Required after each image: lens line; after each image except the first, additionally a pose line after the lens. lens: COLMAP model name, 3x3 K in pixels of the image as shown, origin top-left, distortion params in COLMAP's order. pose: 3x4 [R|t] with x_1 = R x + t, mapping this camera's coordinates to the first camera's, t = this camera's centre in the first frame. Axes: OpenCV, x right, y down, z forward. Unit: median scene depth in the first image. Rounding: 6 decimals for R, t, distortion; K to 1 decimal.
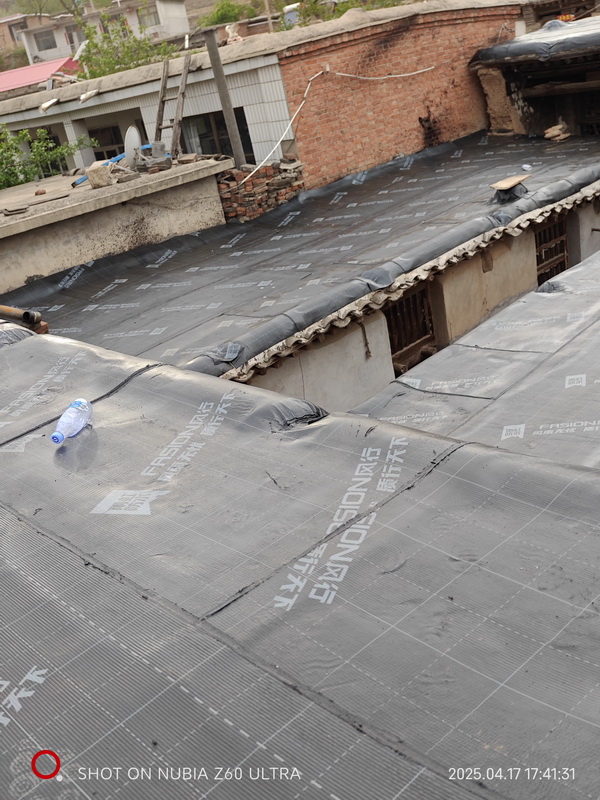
lens RADIAL K [[815.2, 0, 319.7], [0, 815.2, 400.9], [0, 0, 1]] dist [0.274999, -0.915029]
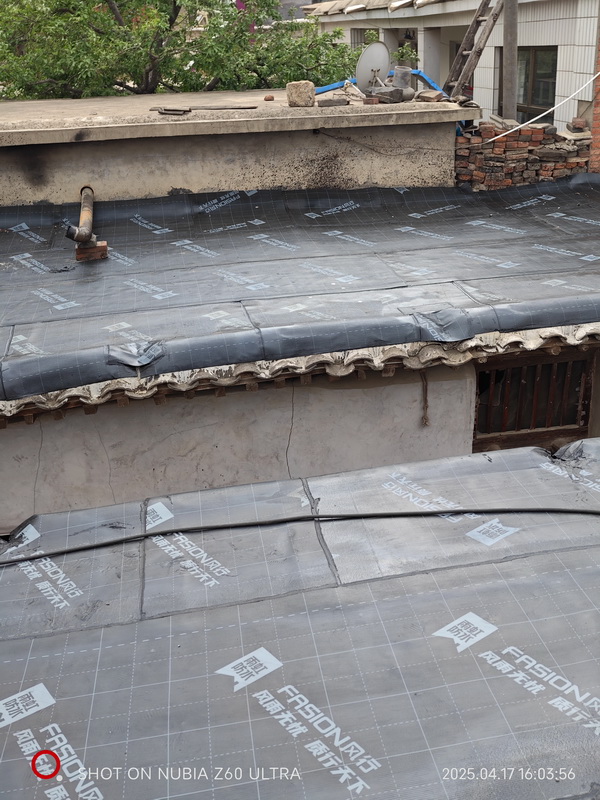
lens RADIAL K [[831.3, 0, 318.0], [0, 831.3, 401.4], [0, 0, 1]] dist [0.207721, -0.727904]
pose [[0.803442, 0.379695, -0.458598, 0.258502], [-0.338835, 0.924955, 0.172190, -0.138968], [0.489562, 0.017045, 0.871802, 0.283228]]
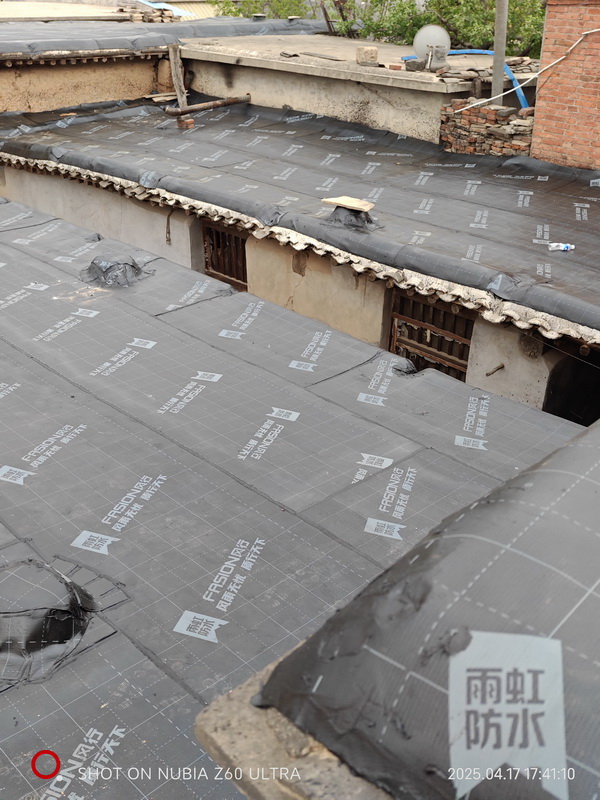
lens RADIAL K [[808.5, 0, 297.6], [0, 808.5, 430.4], [0, 0, 1]] dist [0.126480, -0.387308]
pose [[-0.015116, 0.646648, -0.762639, 0.993753], [-0.413778, 0.690307, 0.593519, -0.564215], [0.910252, 0.324534, 0.257134, 0.805482]]
